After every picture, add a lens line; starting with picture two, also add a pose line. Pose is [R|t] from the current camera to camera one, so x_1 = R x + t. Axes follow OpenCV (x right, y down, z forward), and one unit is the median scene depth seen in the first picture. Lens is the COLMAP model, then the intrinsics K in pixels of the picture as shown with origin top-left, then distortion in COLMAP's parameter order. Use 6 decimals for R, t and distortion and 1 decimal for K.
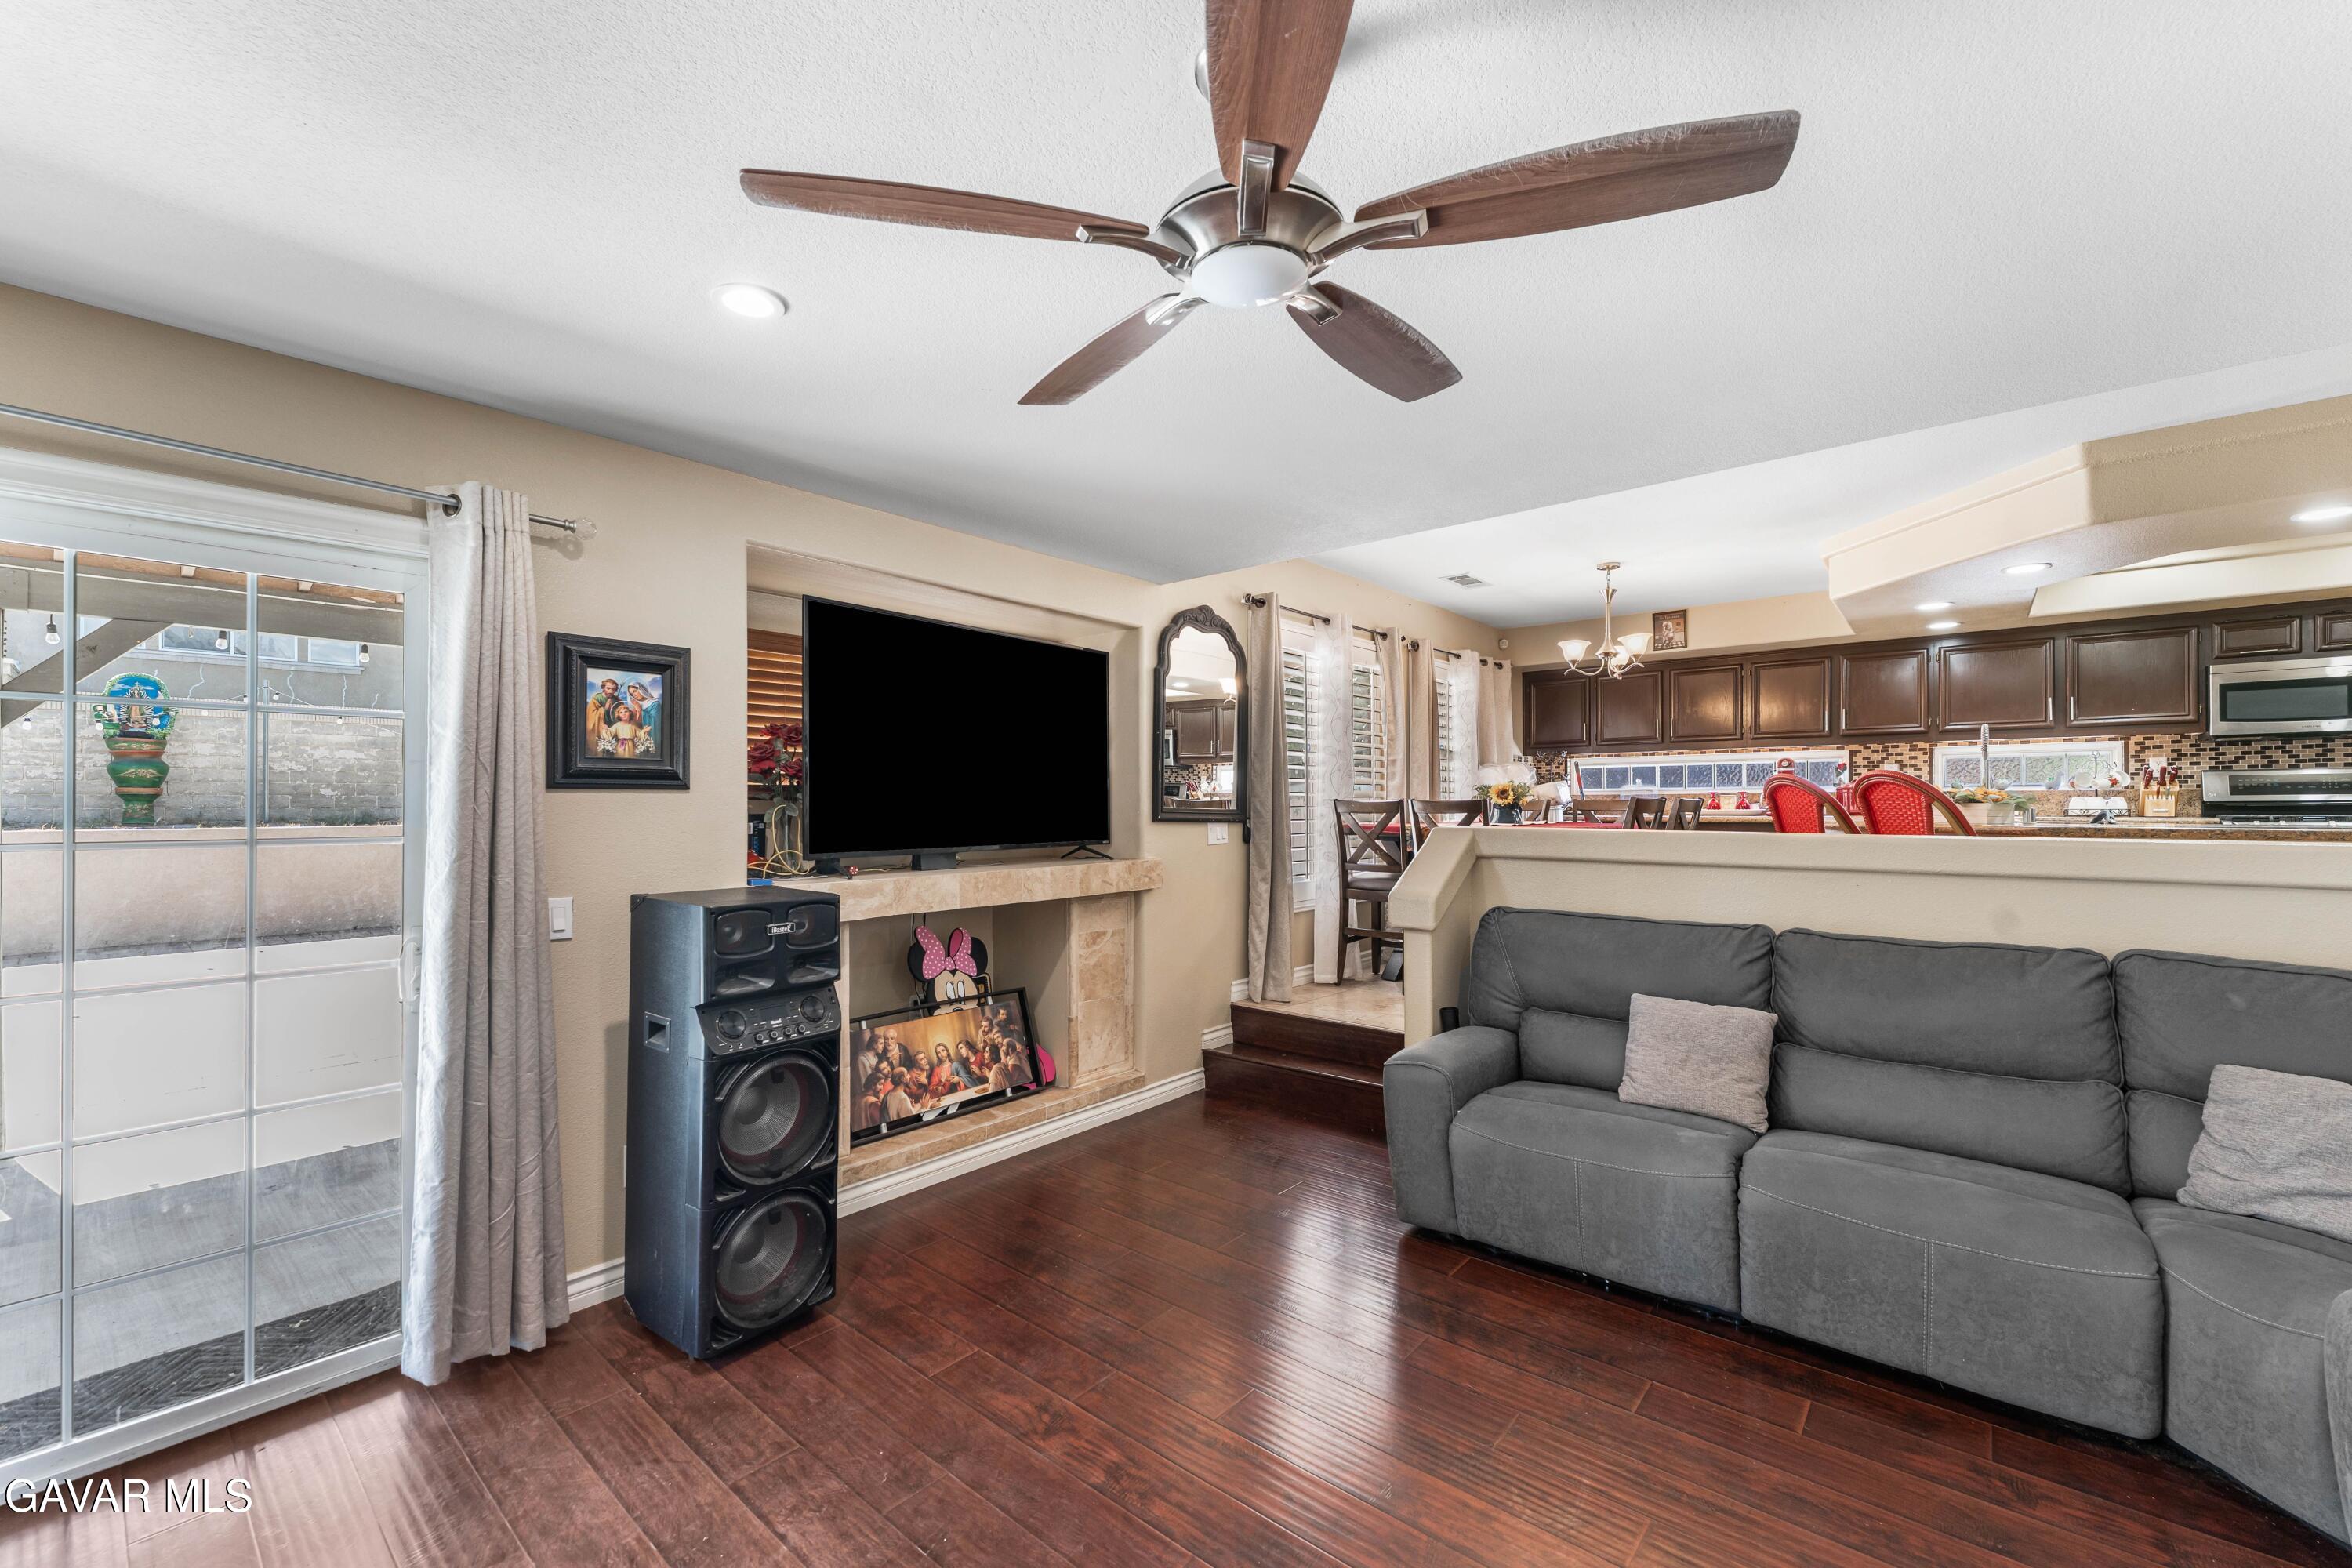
lens RADIAL K [[953.5, 0, 1171.1], [0, 953.5, 807.7], [0, 0, 1]] dist [-0.001419, -0.000592]
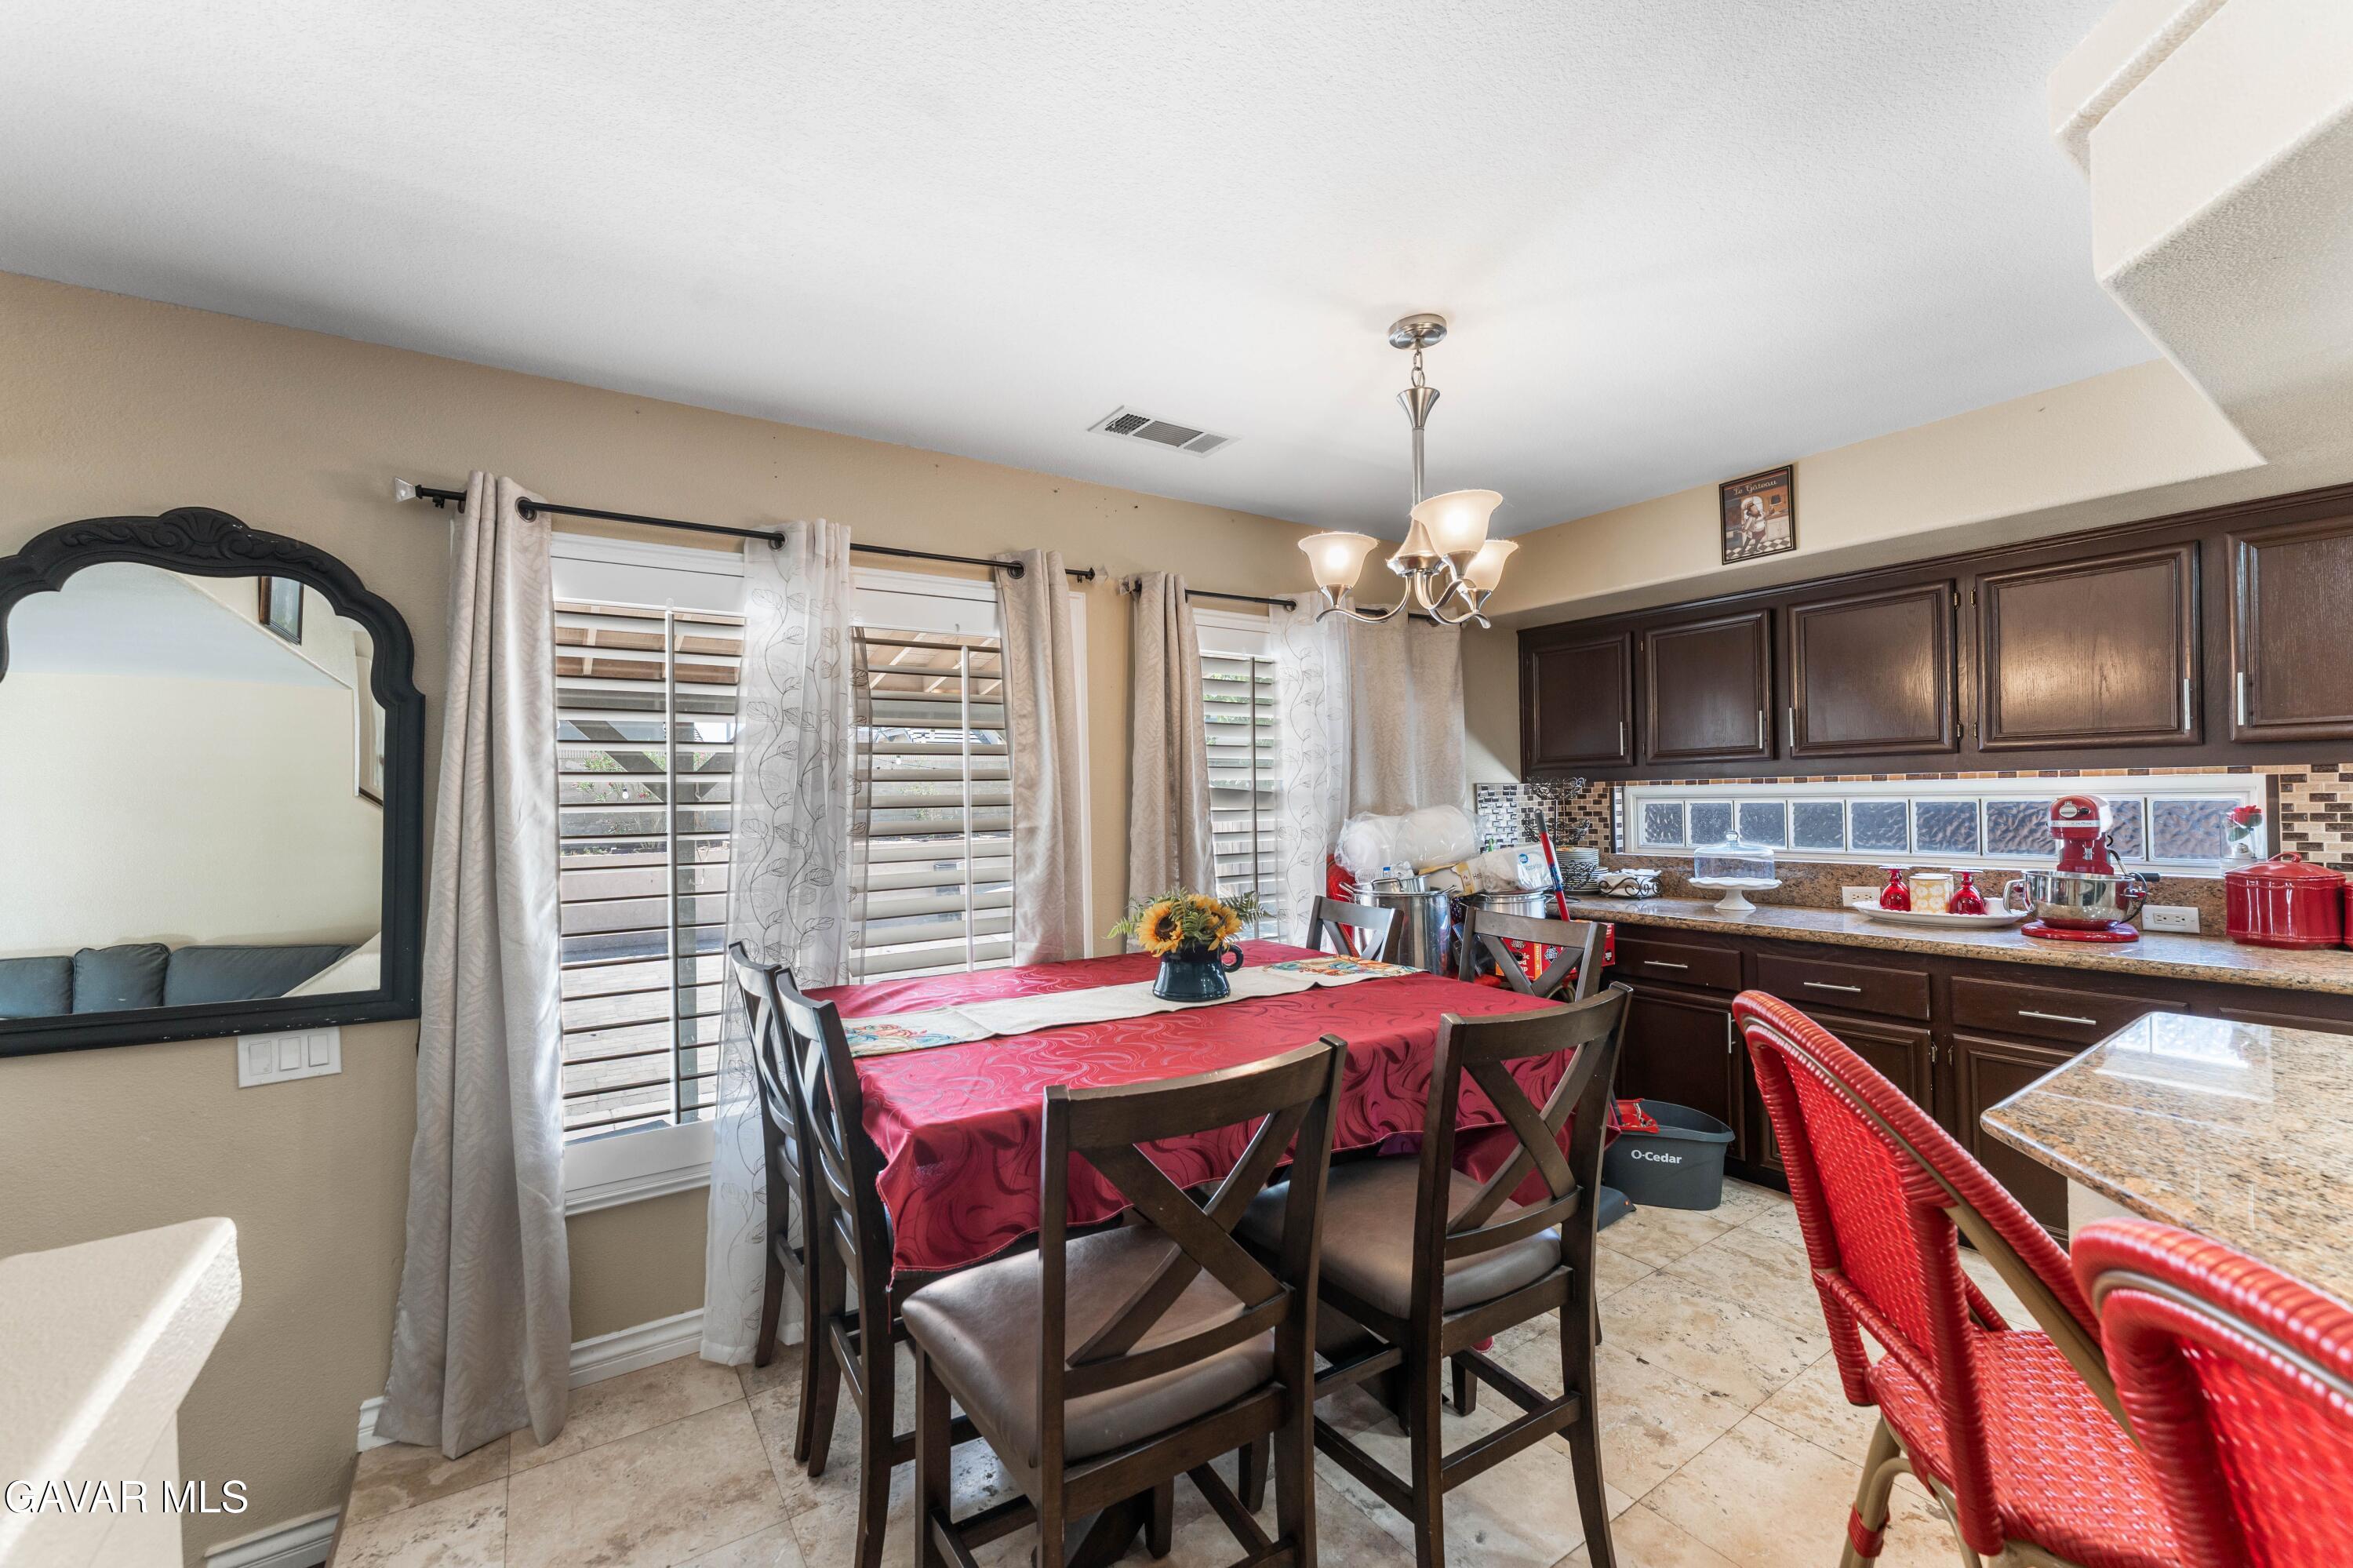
lens RADIAL K [[951.0, 0, 1173.1], [0, 951.0, 788.1], [0, 0, 1]] dist [-0.001954, -0.000110]
pose [[0.963678, -0.016134, -0.266578, 0.471921], [0.013471, 0.999839, -0.011816, -0.070373], [0.266726, 0.007796, 0.963741, 0.621634]]
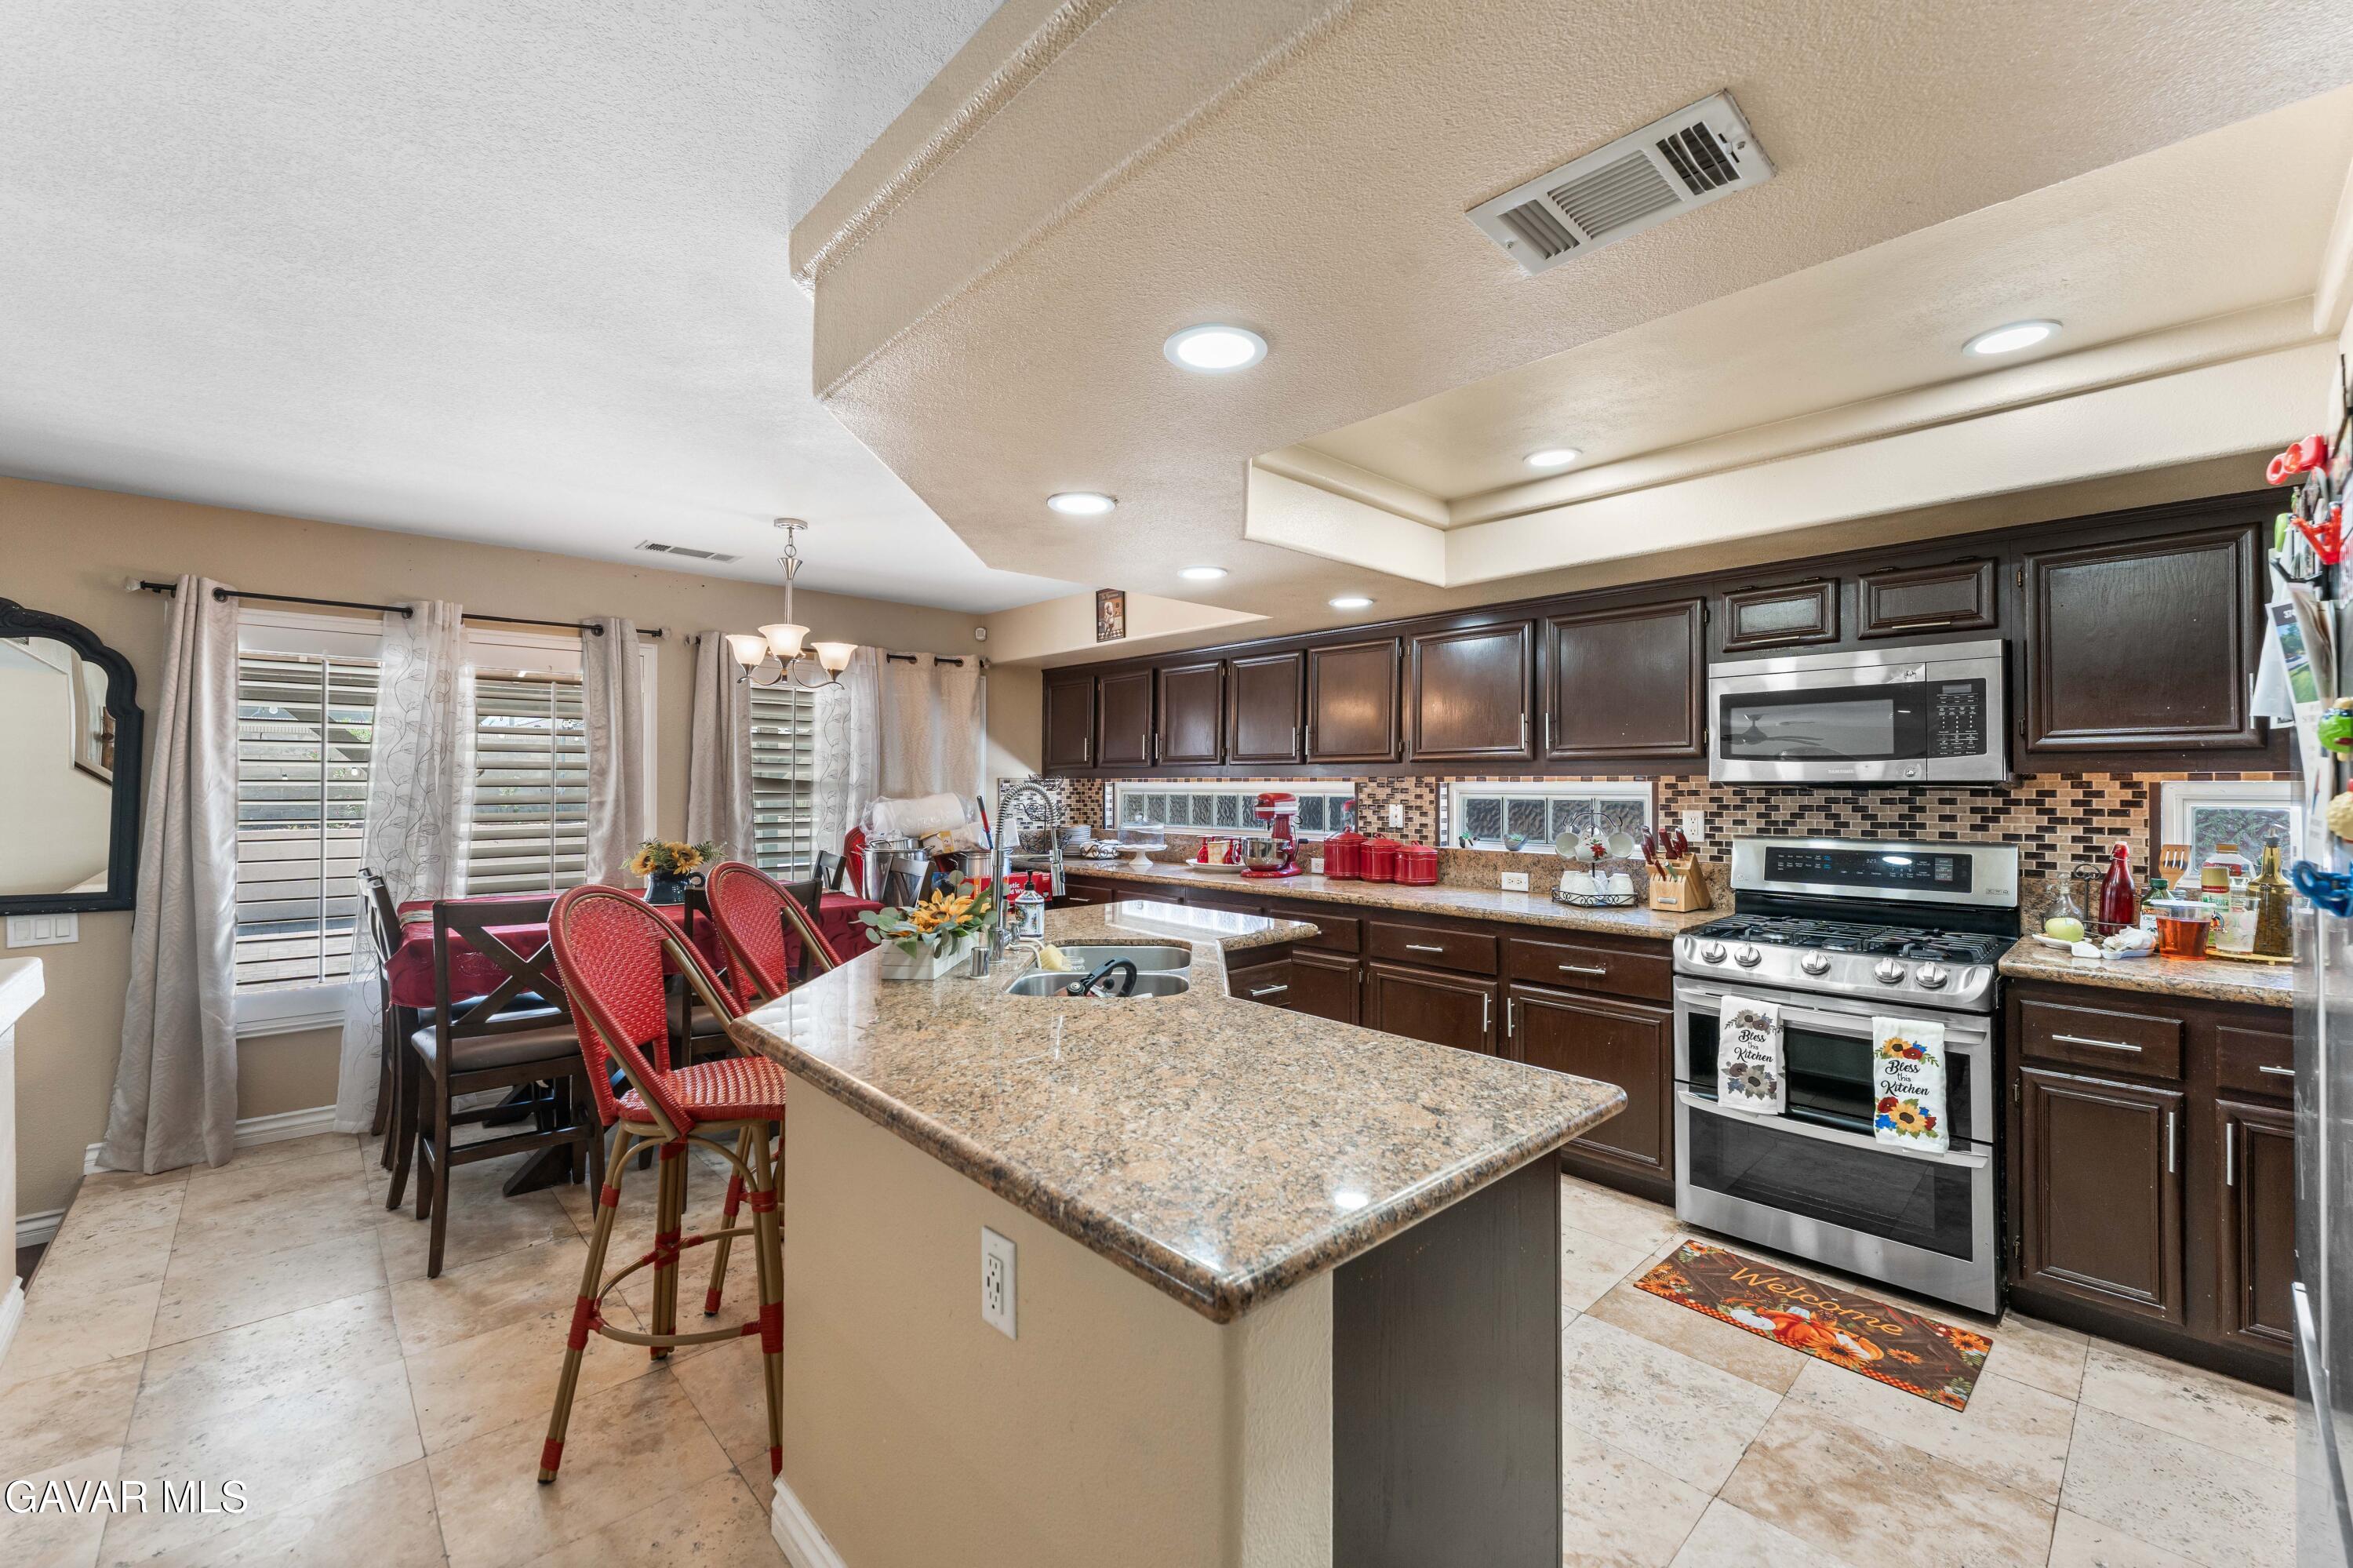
lens RADIAL K [[956.6, 0, 1171.3], [0, 956.6, 773.4], [0, 0, 1]] dist [-0.001091, -0.000170]
pose [[0.993538, 0.003958, -0.113429, 0.820953], [-0.005683, 0.999873, -0.014890, -0.069939], [0.113356, 0.015438, 0.993434, 0.364268]]
